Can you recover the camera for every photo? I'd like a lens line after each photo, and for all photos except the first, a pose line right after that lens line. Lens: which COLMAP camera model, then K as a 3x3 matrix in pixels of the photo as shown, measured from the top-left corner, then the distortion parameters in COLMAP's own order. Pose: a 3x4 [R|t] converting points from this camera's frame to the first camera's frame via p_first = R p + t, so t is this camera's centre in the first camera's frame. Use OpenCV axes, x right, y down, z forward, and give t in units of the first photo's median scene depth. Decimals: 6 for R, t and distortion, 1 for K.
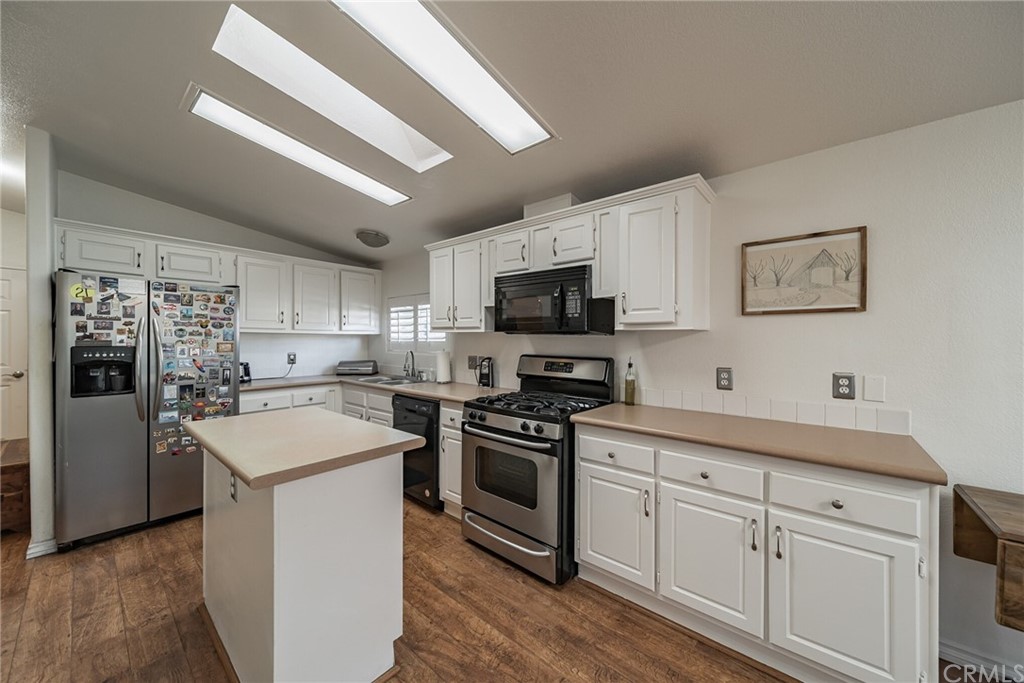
lens RADIAL K [[364.4, 0, 516.3], [0, 364.4, 340.4], [0, 0, 1]] dist [-0.000968, -0.000174]
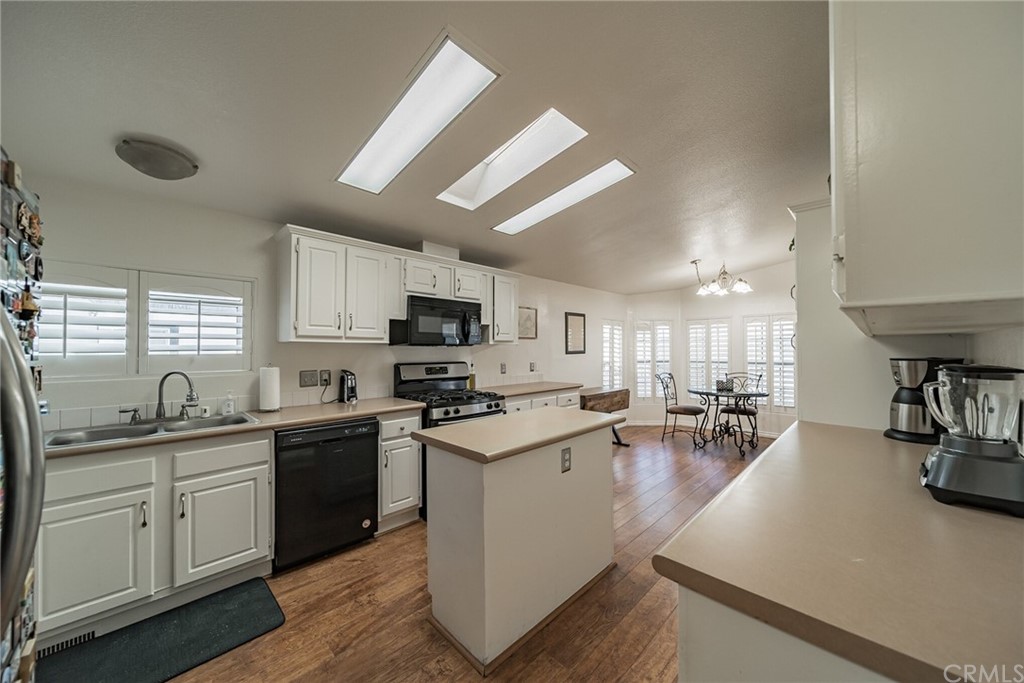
lens RADIAL K [[355.7, 0, 527.0], [0, 355.7, 343.5], [0, 0, 1]] dist [0.000452, 0.000006]
pose [[0.068511, 0.013760, 0.997555, -1.273202], [0.006001, 0.999881, -0.014204, -0.006464], [-0.997632, 0.006960, 0.068421, 0.639933]]
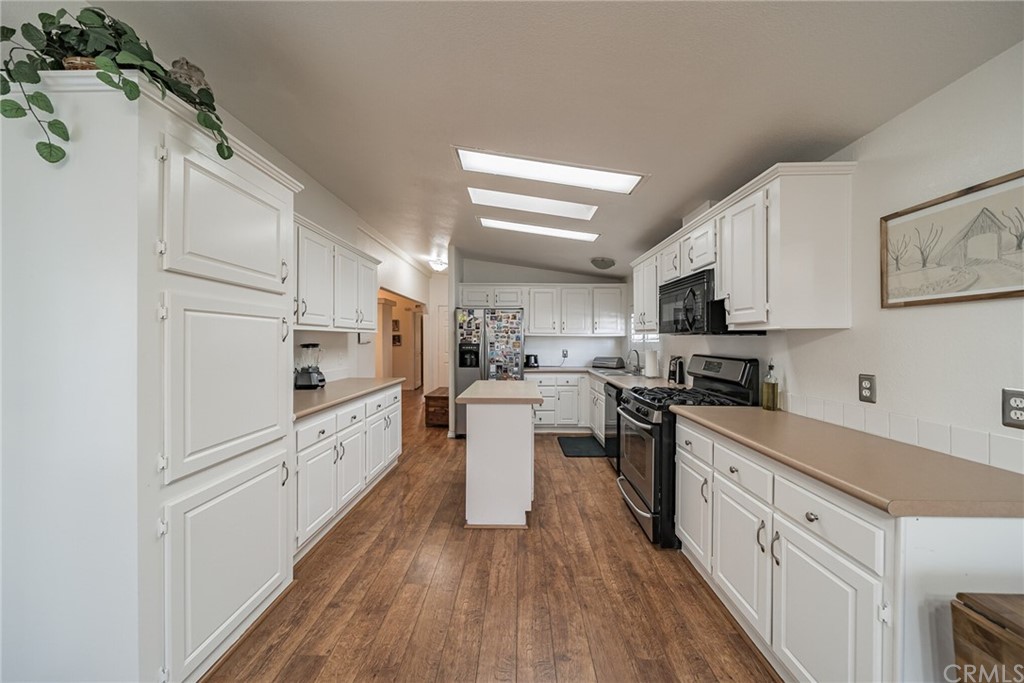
lens RADIAL K [[364.4, 0, 516.3], [0, 364.4, 340.4], [0, 0, 1]] dist [-0.000968, -0.000174]
pose [[0.631041, -0.000417, -0.775749, 0.623270], [-0.002573, 0.999993, -0.002631, 0.003489], [0.775745, 0.003656, 0.631036, -0.092844]]
